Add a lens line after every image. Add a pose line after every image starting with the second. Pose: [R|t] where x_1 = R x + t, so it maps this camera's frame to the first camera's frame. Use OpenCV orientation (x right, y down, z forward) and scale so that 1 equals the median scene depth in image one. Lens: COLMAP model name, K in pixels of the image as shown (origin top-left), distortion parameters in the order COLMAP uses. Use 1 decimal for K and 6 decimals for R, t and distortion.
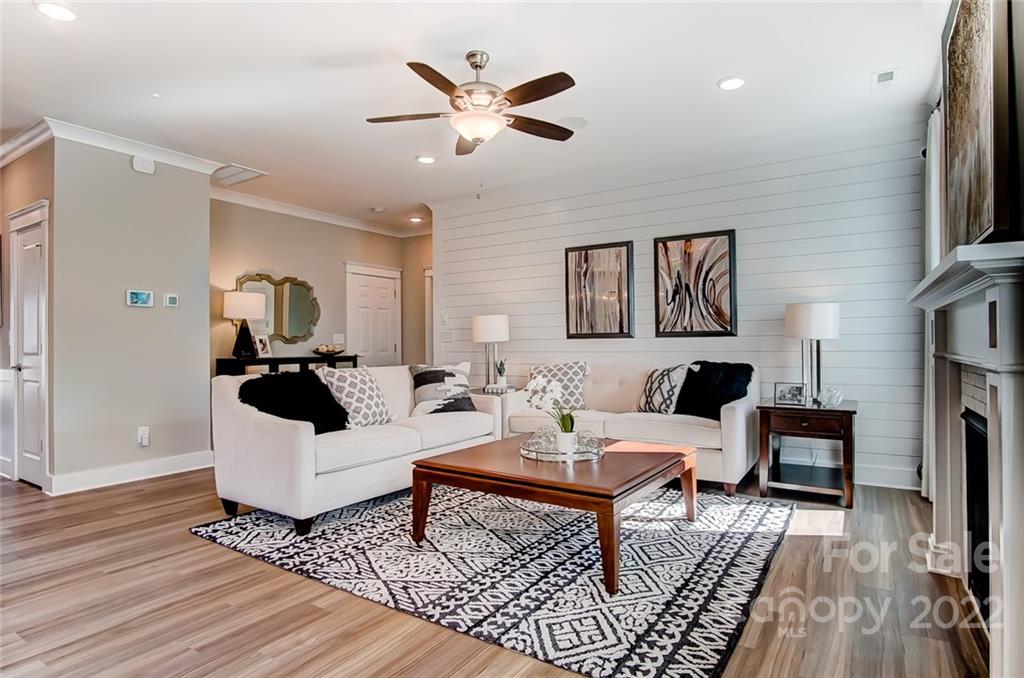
lens RADIAL K [[552.5, 0, 510.4], [0, 552.5, 336.9], [0, 0, 1]] dist [-0.026984, -0.000043]
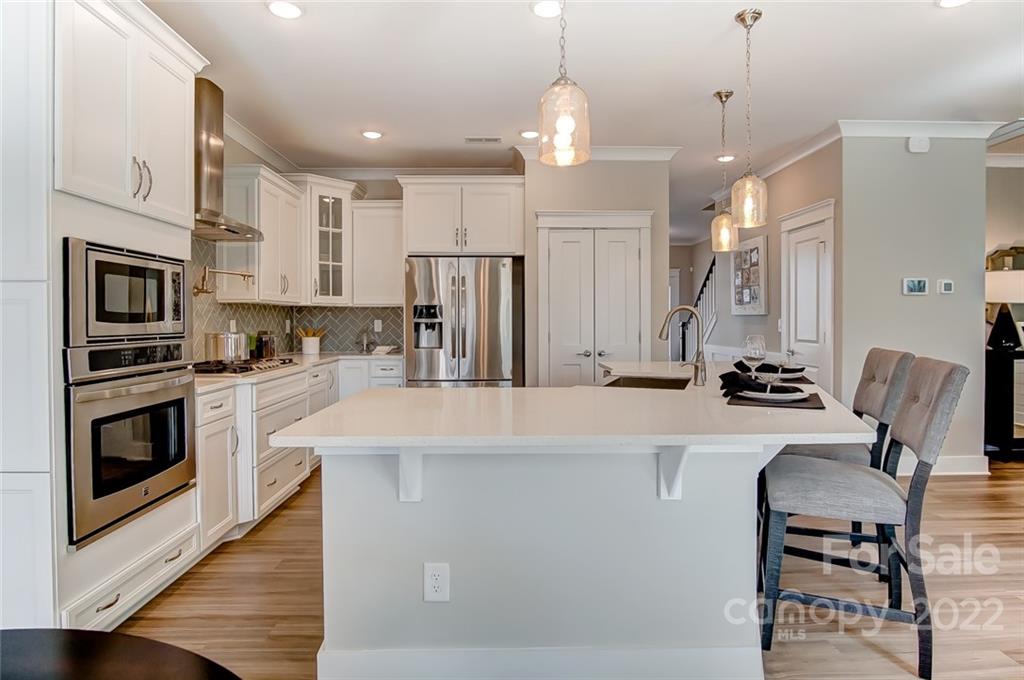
lens RADIAL K [[558.4, 0, 514.0], [0, 558.4, 330.2], [0, 0, 1]] dist [-0.027267, 0.005921]
pose [[0.565044, 0.019445, -0.824831, -0.285879], [0.009387, 0.999506, 0.029993, -0.029817], [0.825007, -0.024690, 0.564583, -0.131818]]
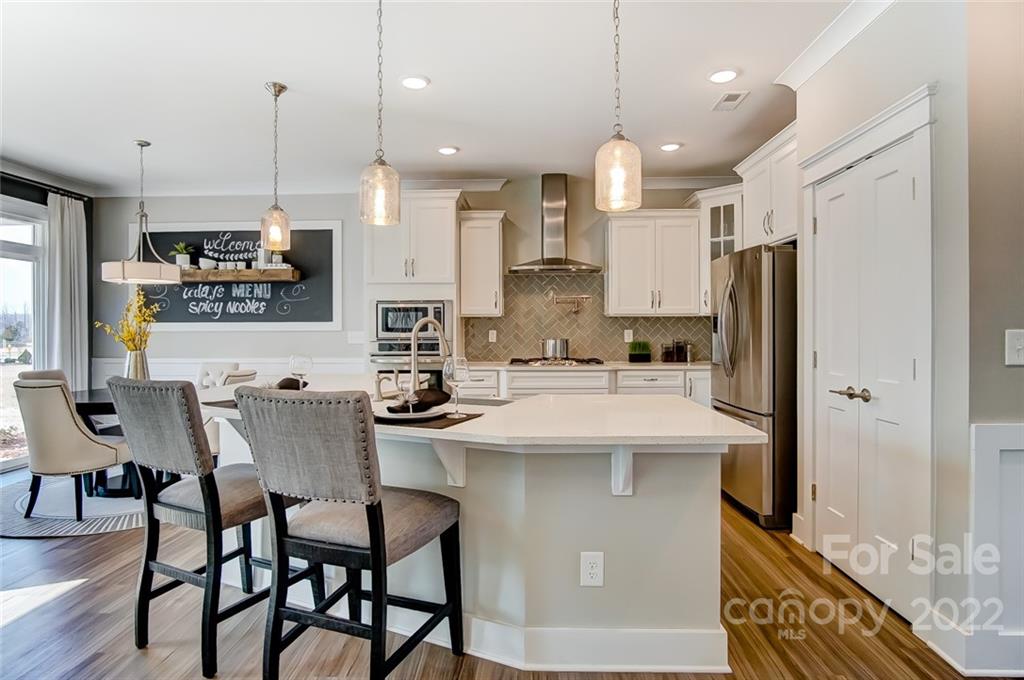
lens RADIAL K [[558.4, 0, 514.4], [0, 558.4, 332.3], [0, 0, 1]] dist [-0.027267, 0.005921]
pose [[-0.855748, 0.012738, -0.517236, -0.494794], [0.016112, 0.999868, -0.002034, -0.018738], [0.517142, -0.010075, -0.855840, 0.977581]]
